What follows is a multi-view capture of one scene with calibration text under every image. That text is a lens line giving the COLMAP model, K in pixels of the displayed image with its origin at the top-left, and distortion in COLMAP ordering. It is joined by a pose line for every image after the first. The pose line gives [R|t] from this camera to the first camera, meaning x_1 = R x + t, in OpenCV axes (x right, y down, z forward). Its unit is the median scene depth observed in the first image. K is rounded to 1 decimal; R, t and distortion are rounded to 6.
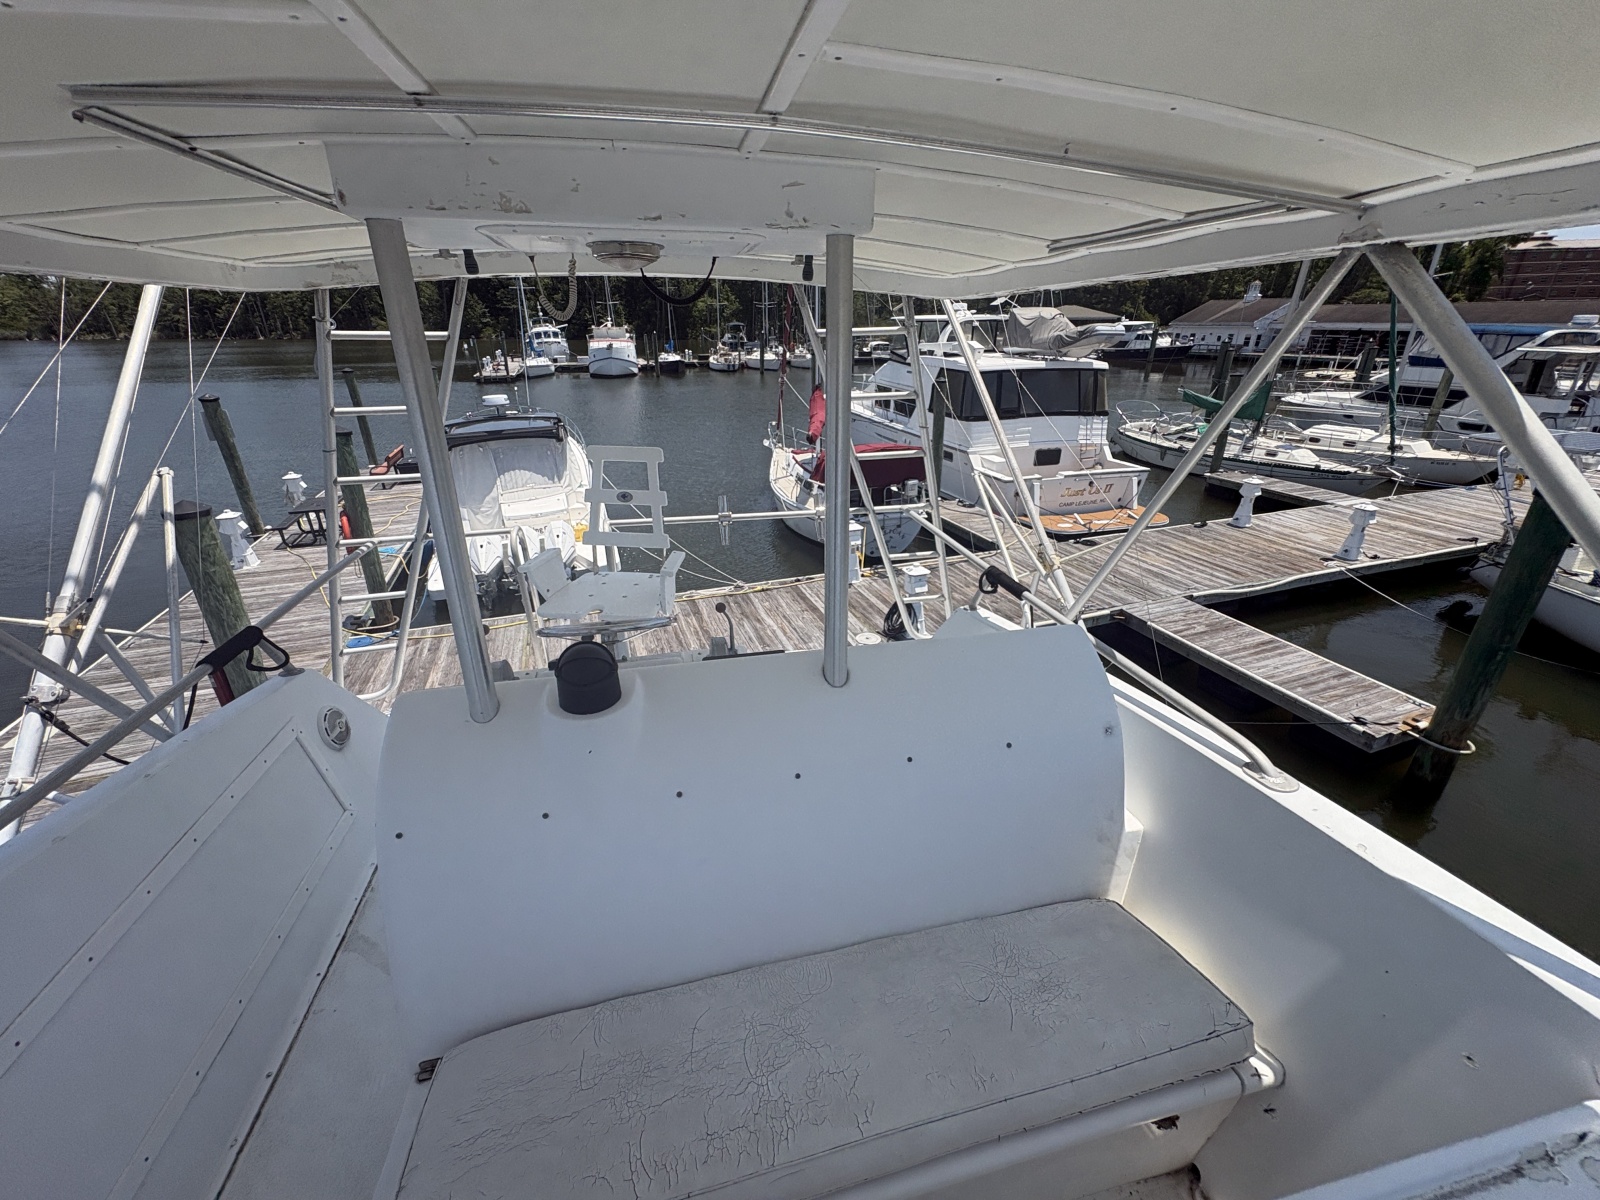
lens RADIAL K [[641.0, 0, 798.8], [0, 641.0, 604.8], [0, 0, 1]] dist [0.000247, 0.000115]
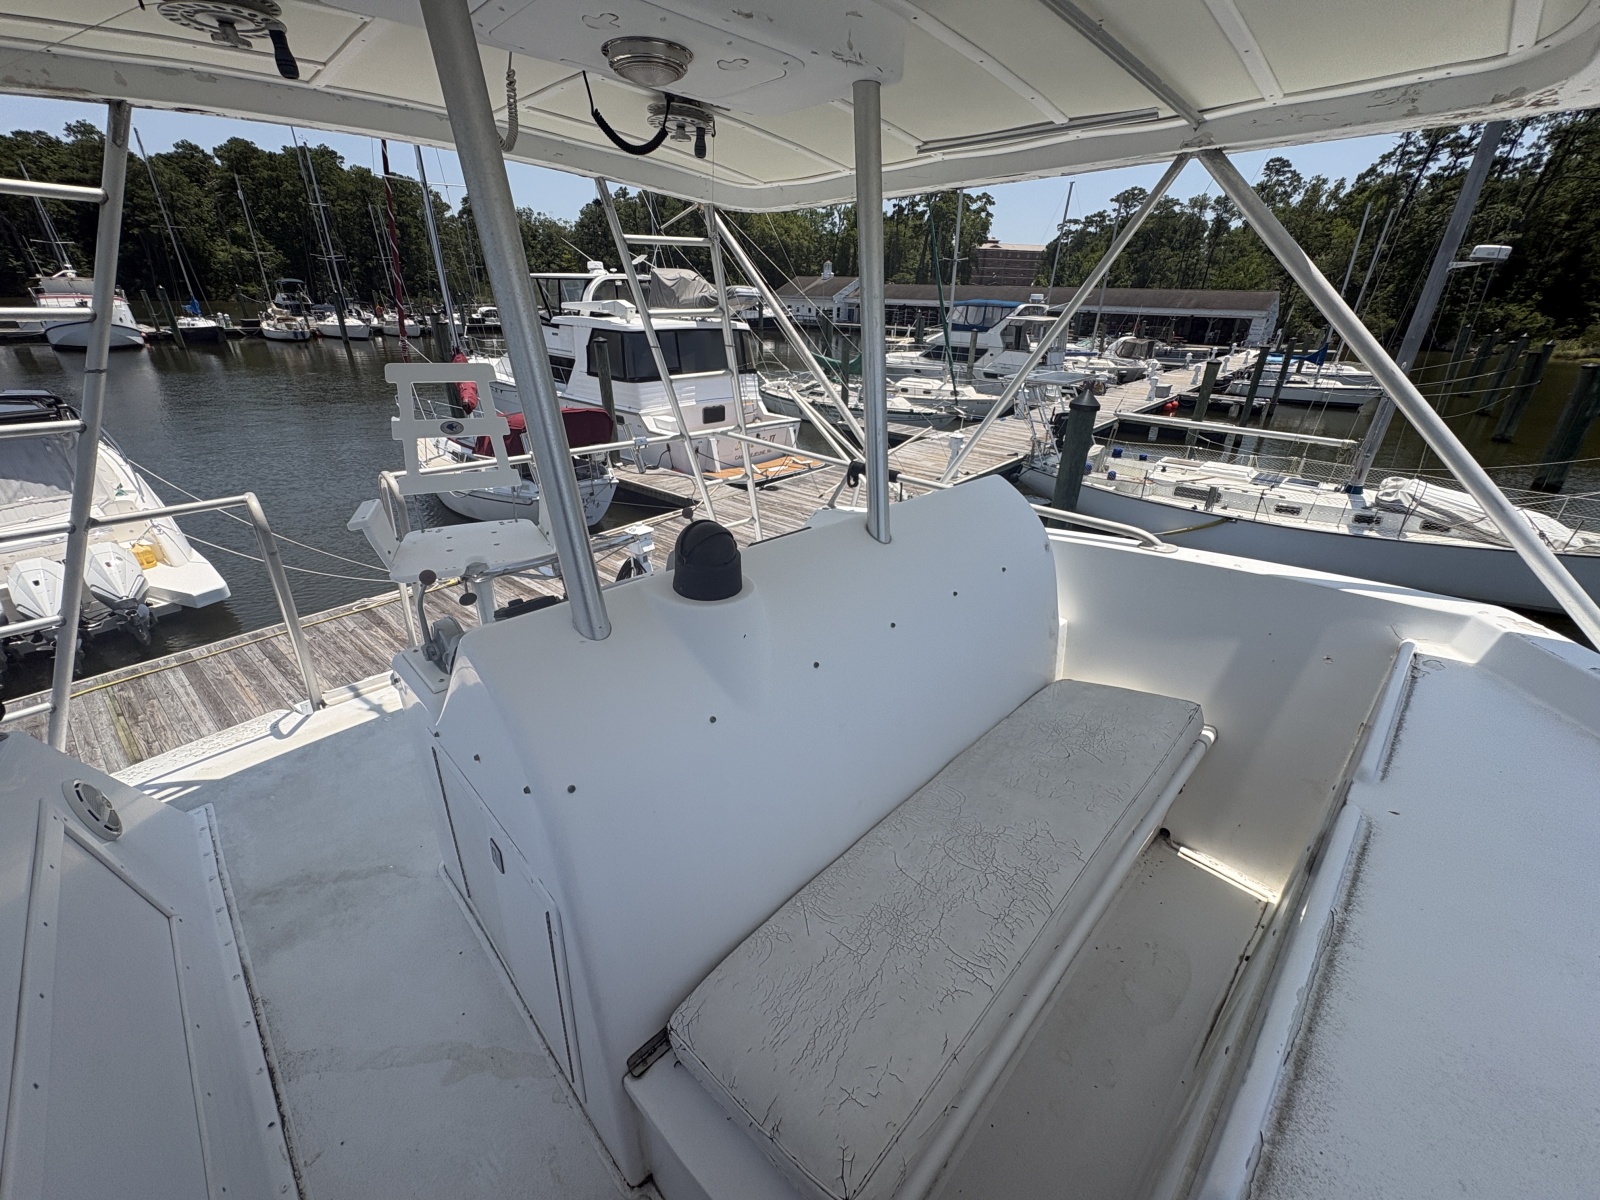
lens RADIAL K [[641.2, 0, 803.4], [0, 641.2, 603.8], [0, 0, 1]] dist [-0.003764, 0.000630]
pose [[0.856807, -0.200300, 0.475144, -0.042570], [0.181389, 0.979654, 0.085888, 0.008634], [-0.482680, 0.012596, 0.875706, 0.009866]]
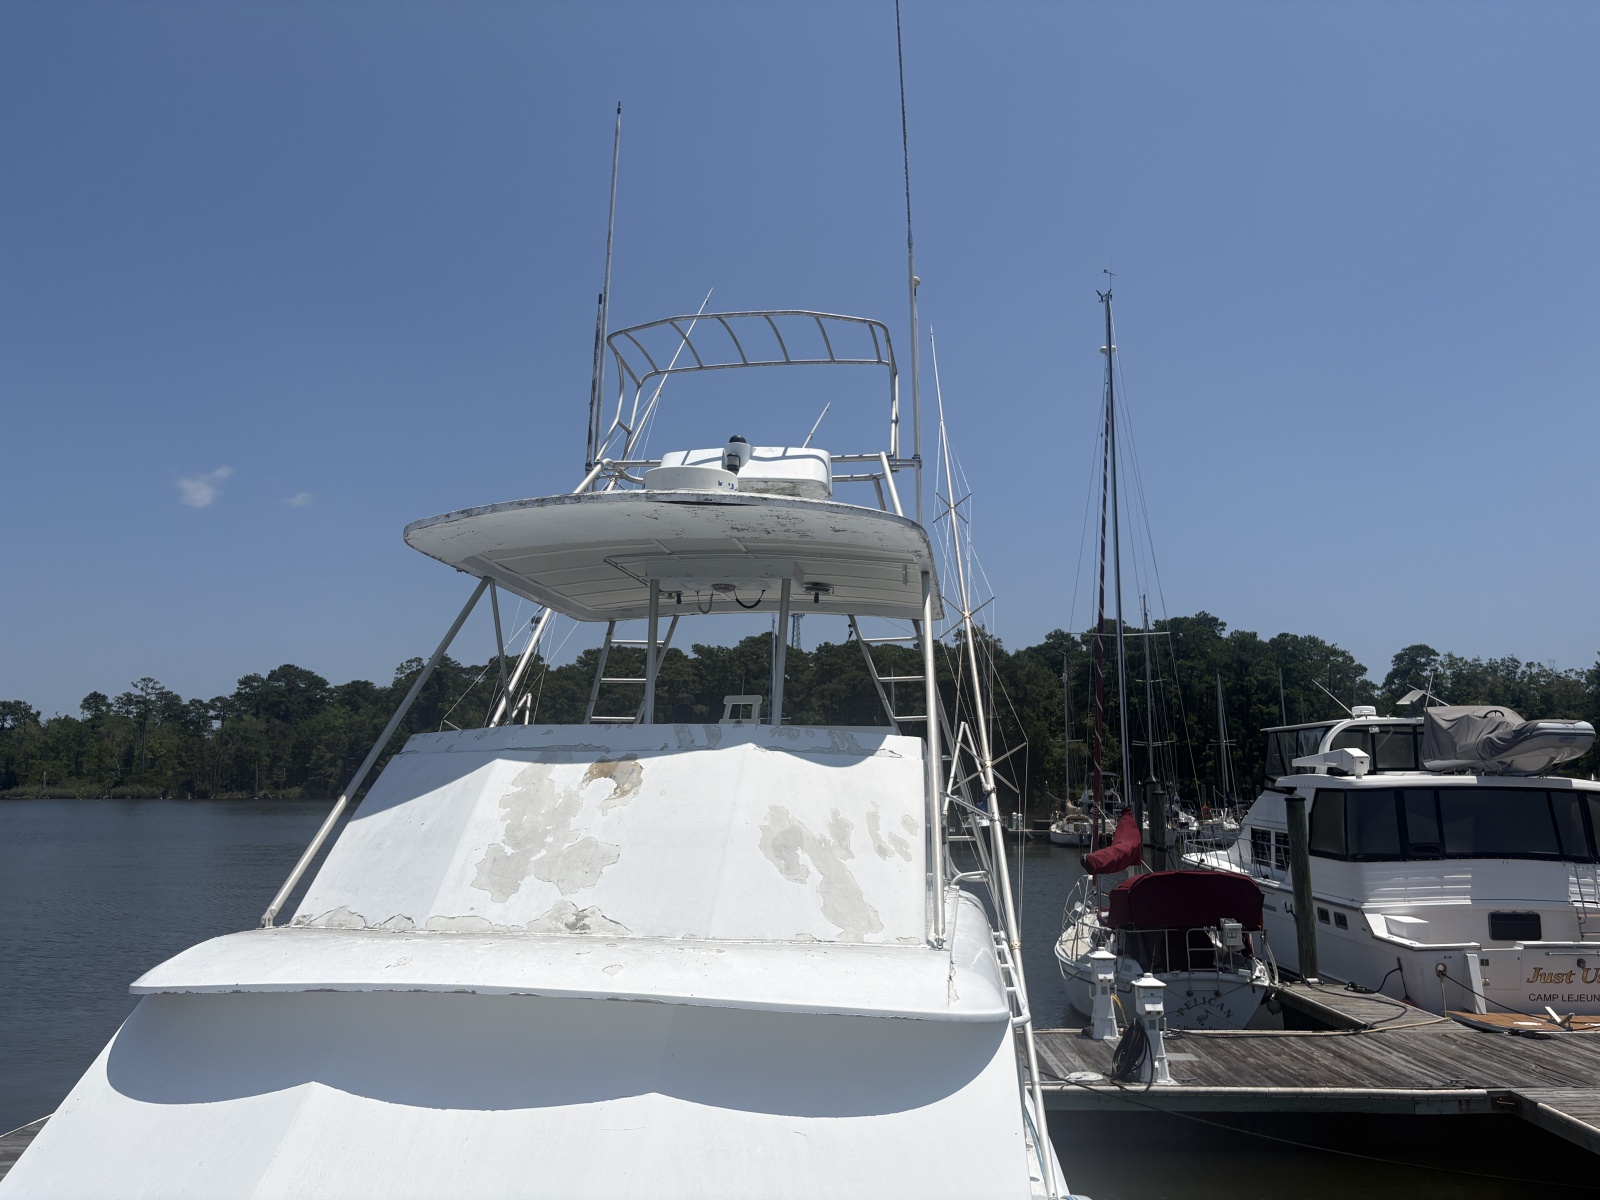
lens RADIAL K [[1211.4, 0, 811.1], [0, 1211.4, 597.0], [0, 0, 1]] dist [0.051387, -0.055294]
pose [[0.939993, -0.046060, -0.338071, 0.149702], [-0.143447, 0.845672, -0.514064, 0.170652], [0.309575, 0.531712, 0.788318, -0.241983]]
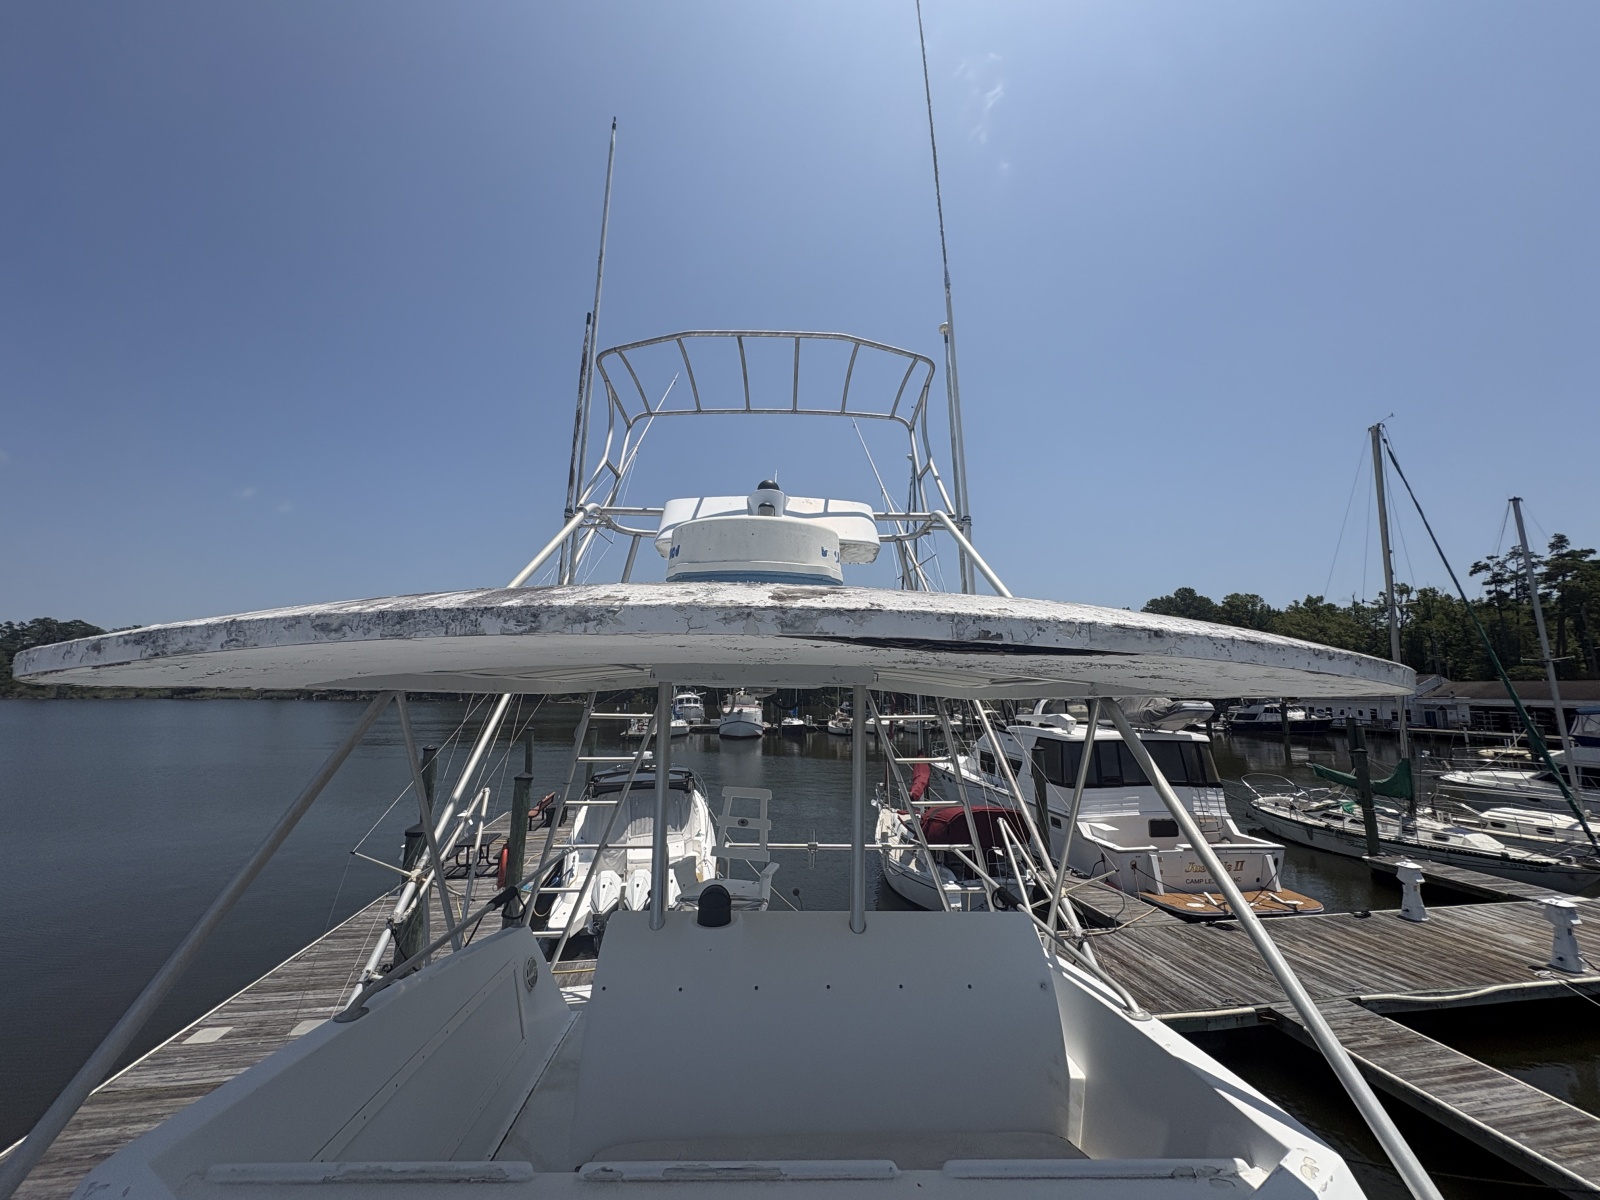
lens RADIAL K [[639.6, 0, 799.9], [0, 639.6, 592.5], [0, 0, 1]] dist [0.001704, 0.000188]
pose [[0.984662, -0.017747, -0.173571, 0.017621], [-0.078479, 0.843447, -0.531449, 0.023296], [0.155829, 0.536919, 0.829117, -0.070309]]
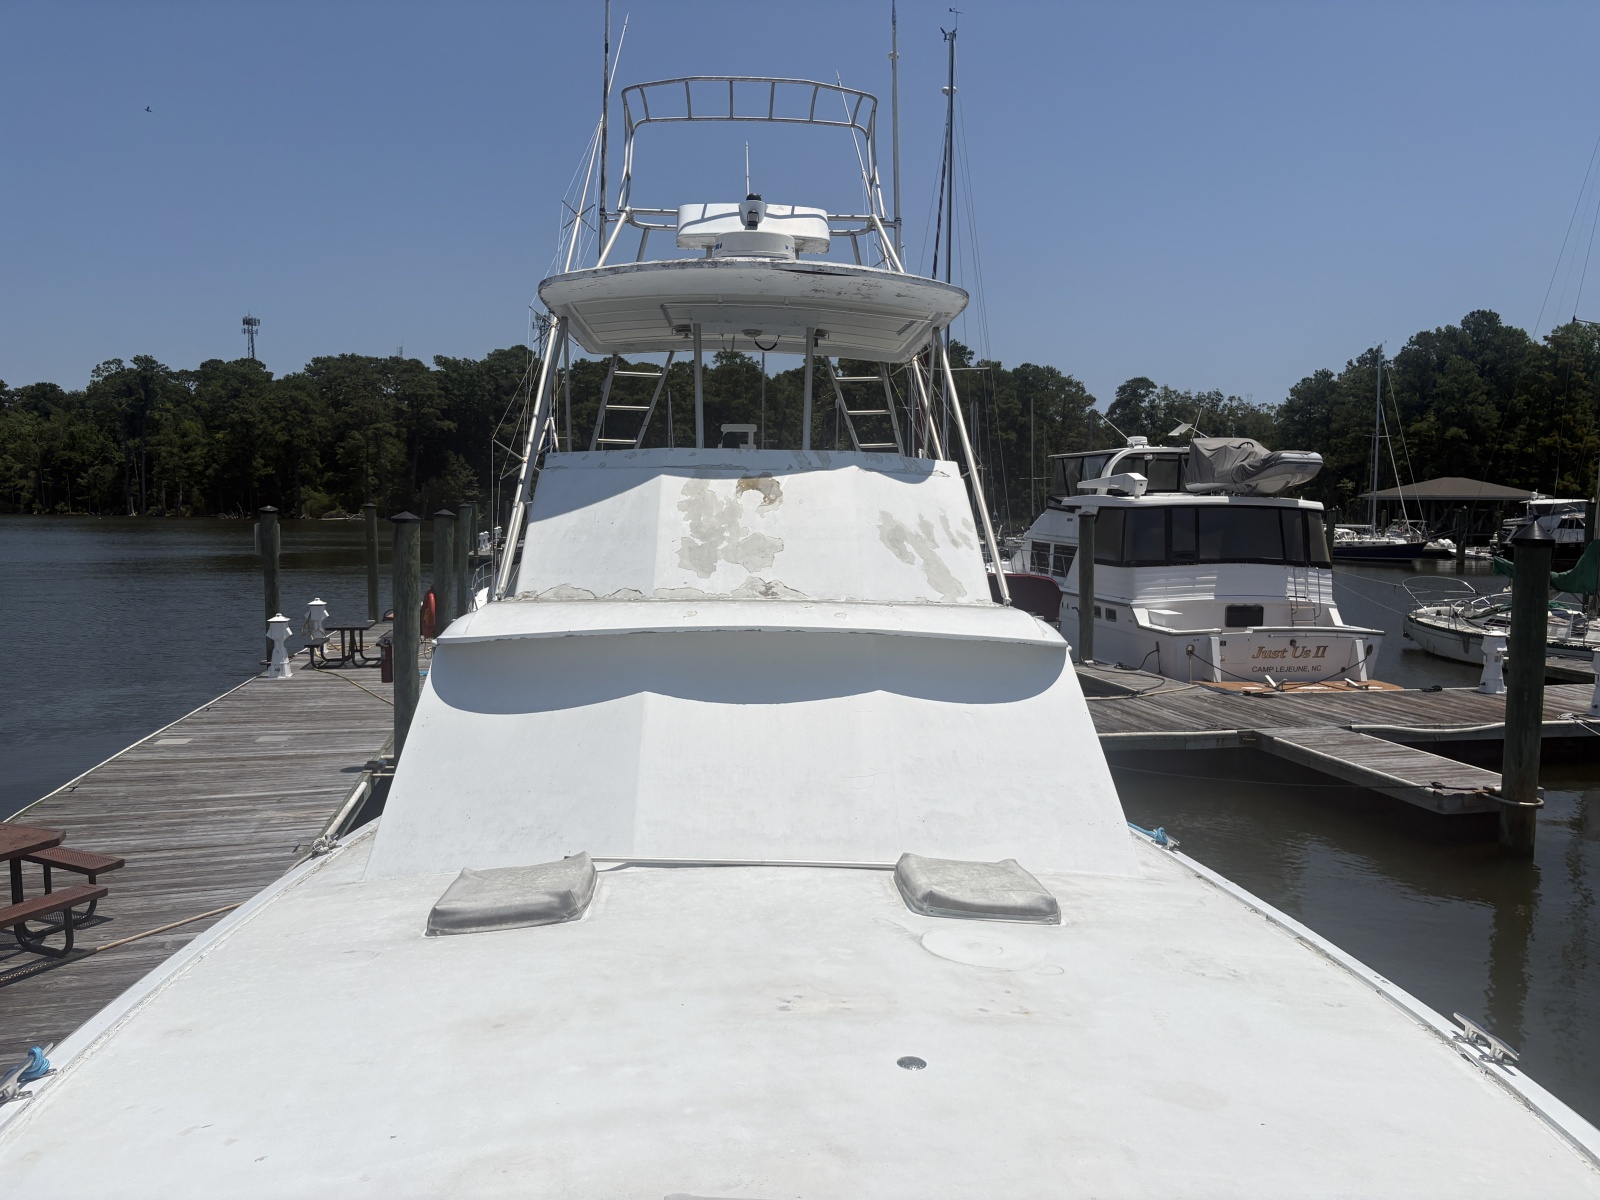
lens RADIAL K [[1216.4, 0, 820.0], [0, 1216.4, 595.8], [0, 0, 1]] dist [0.019939, -0.003104]
pose [[0.990810, 0.022568, -0.133369, 0.075910], [-0.066141, 0.940904, -0.332151, 0.222479], [0.117991, 0.337920, 0.933750, -0.349054]]
